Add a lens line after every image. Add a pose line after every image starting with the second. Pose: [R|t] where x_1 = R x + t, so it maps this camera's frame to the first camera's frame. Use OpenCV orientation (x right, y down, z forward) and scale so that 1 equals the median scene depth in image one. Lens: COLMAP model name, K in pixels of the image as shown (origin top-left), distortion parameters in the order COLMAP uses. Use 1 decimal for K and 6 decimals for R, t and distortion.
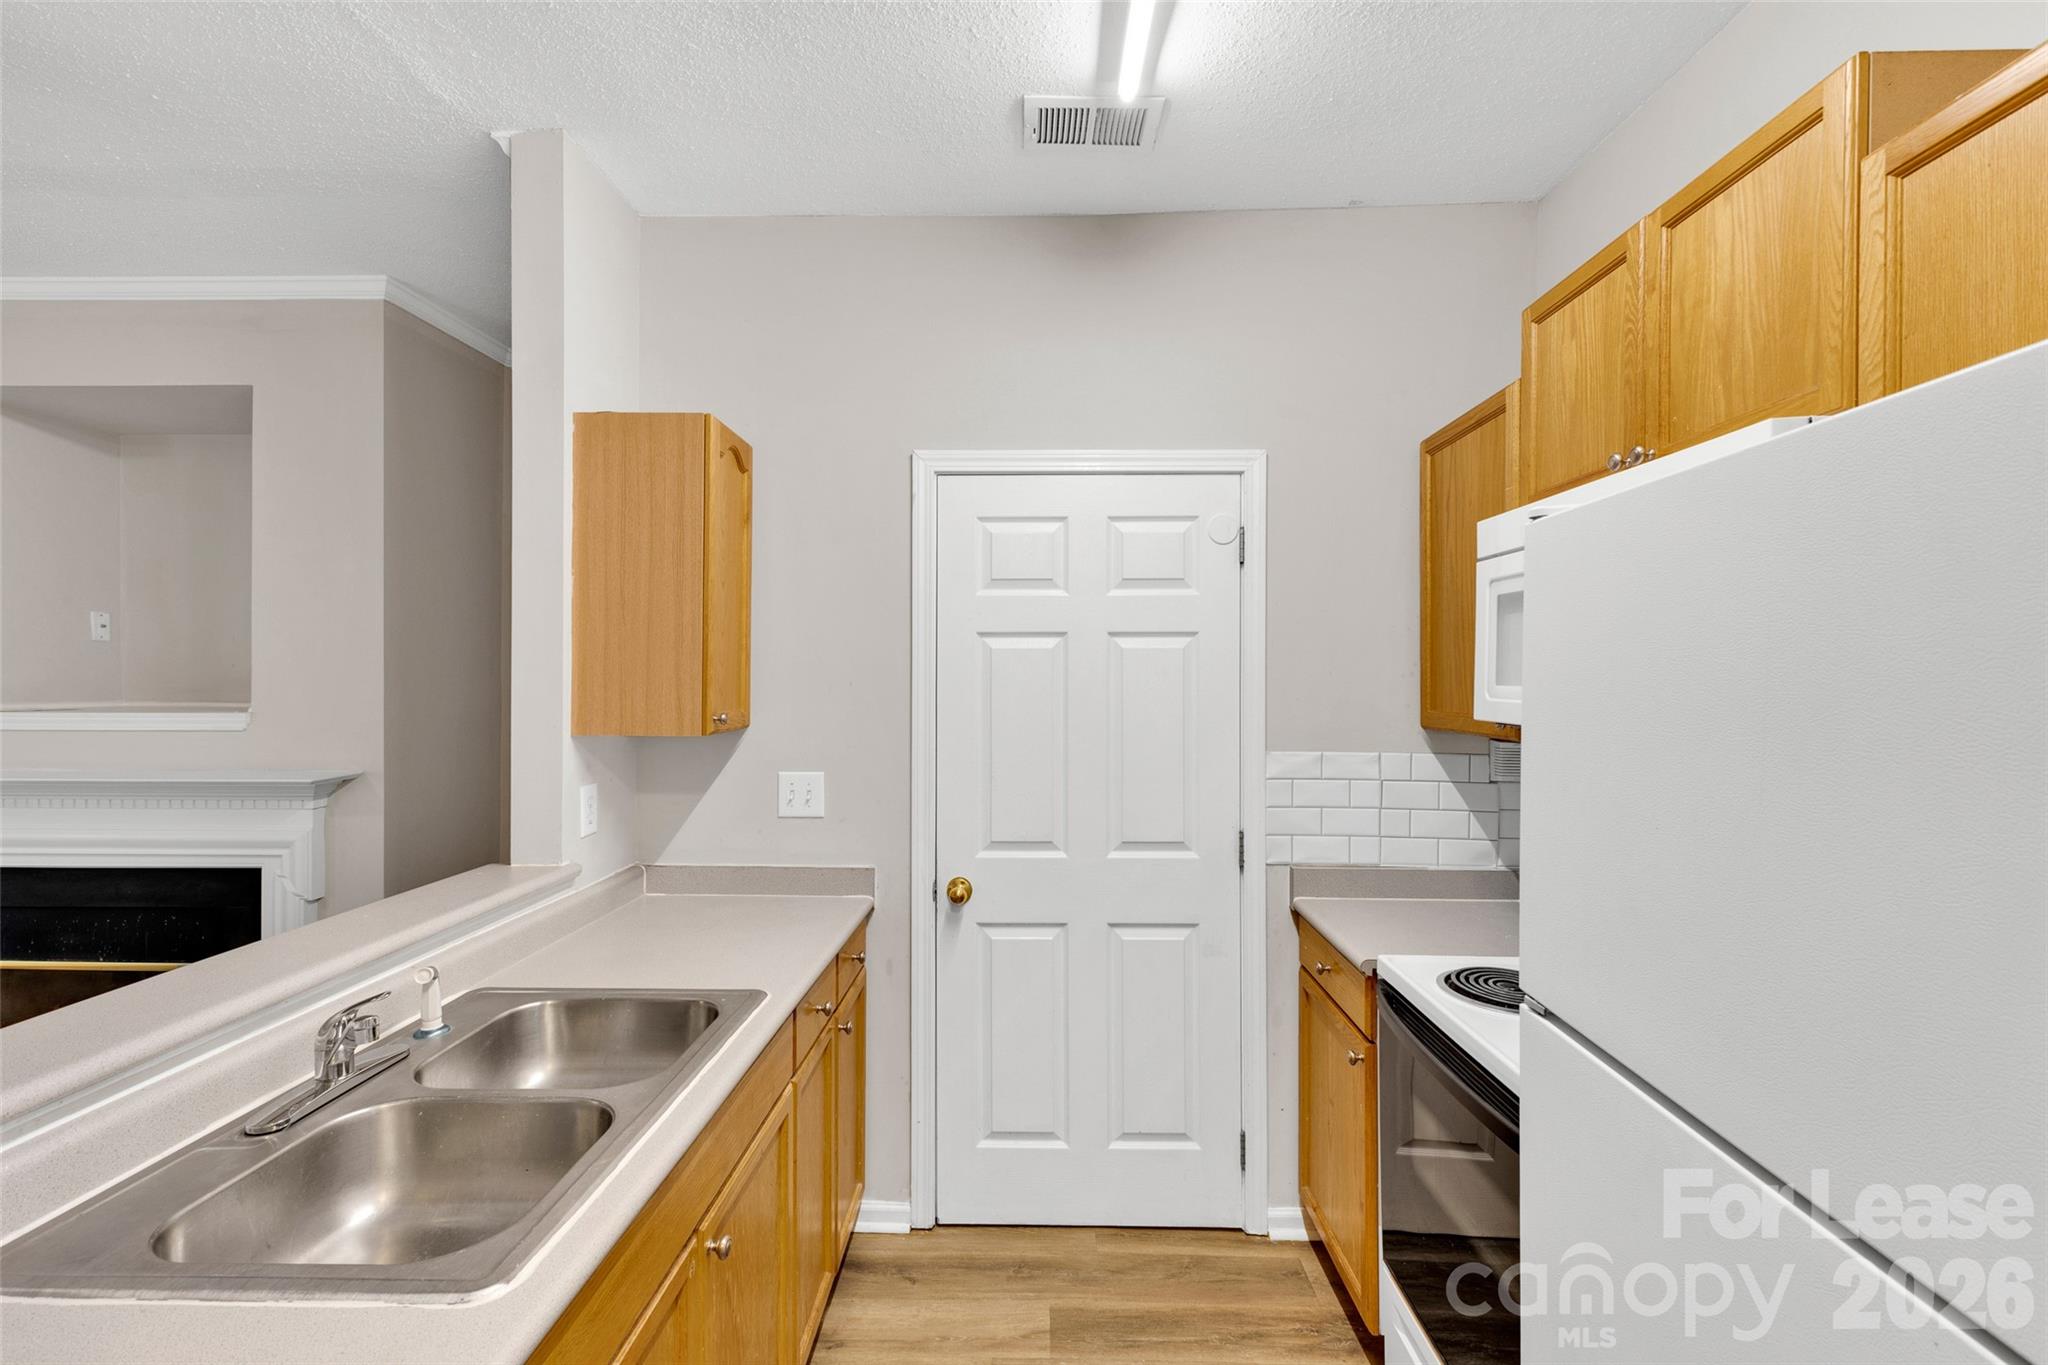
lens RADIAL K [[913.3, 0, 1015.5], [0, 913.3, 676.3], [0, 0, 1]] dist [0.021231, -0.000183]
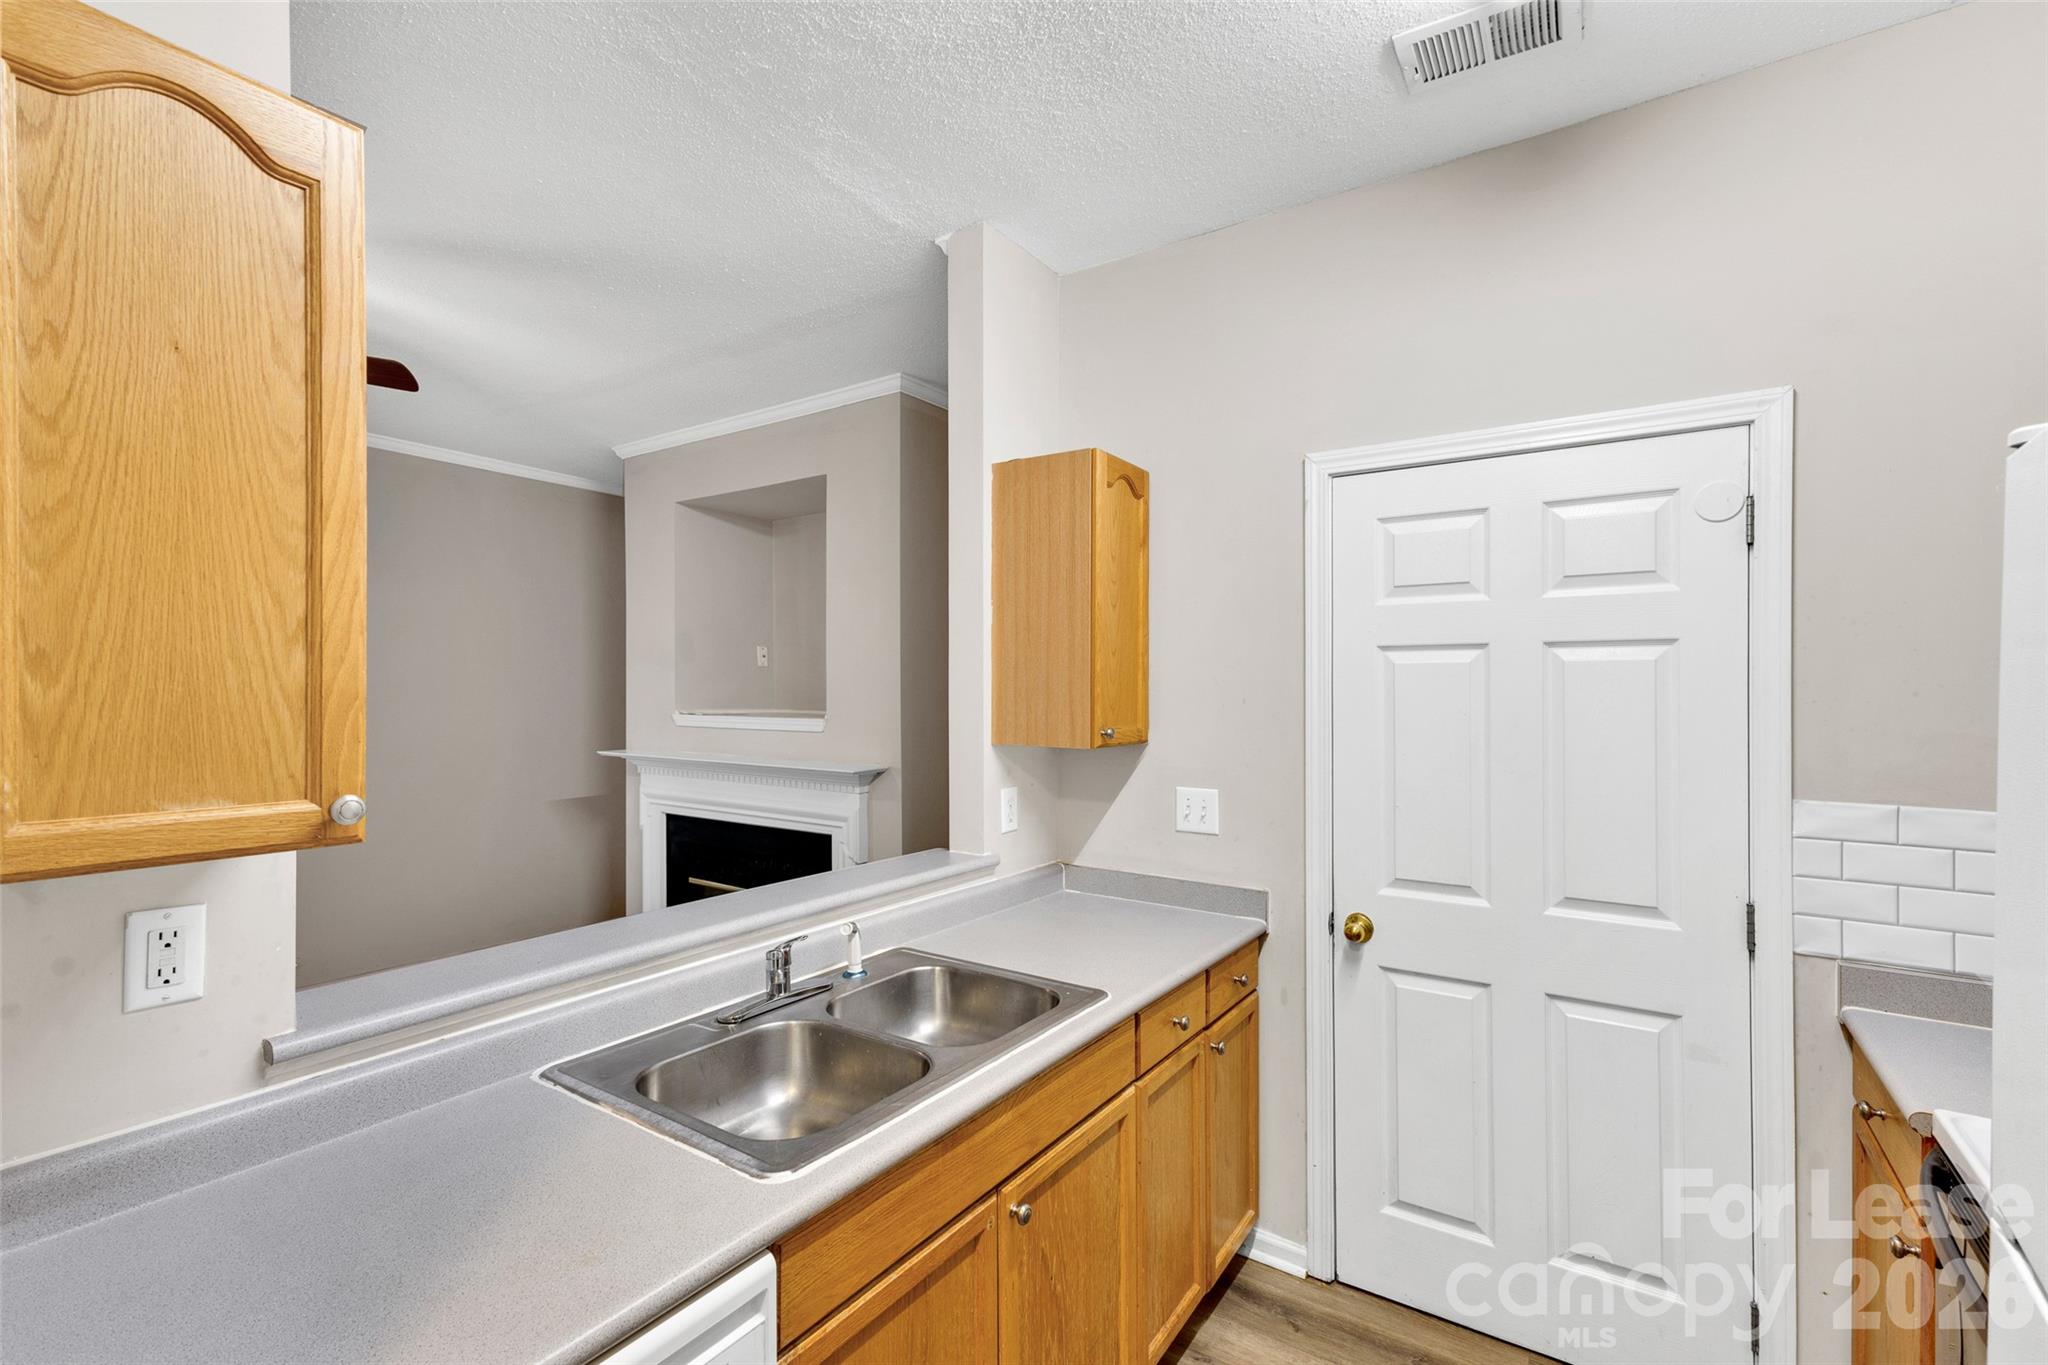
lens RADIAL K [[911.6, 0, 1026.0], [0, 911.6, 700.8], [0, 0, 1]] dist [0.018200, 0.000054]
pose [[0.843999, 0.009005, -0.536269, 0.156738], [-0.003850, 0.999935, 0.010732, -0.002253], [0.536331, -0.006993, 0.843979, 0.049961]]
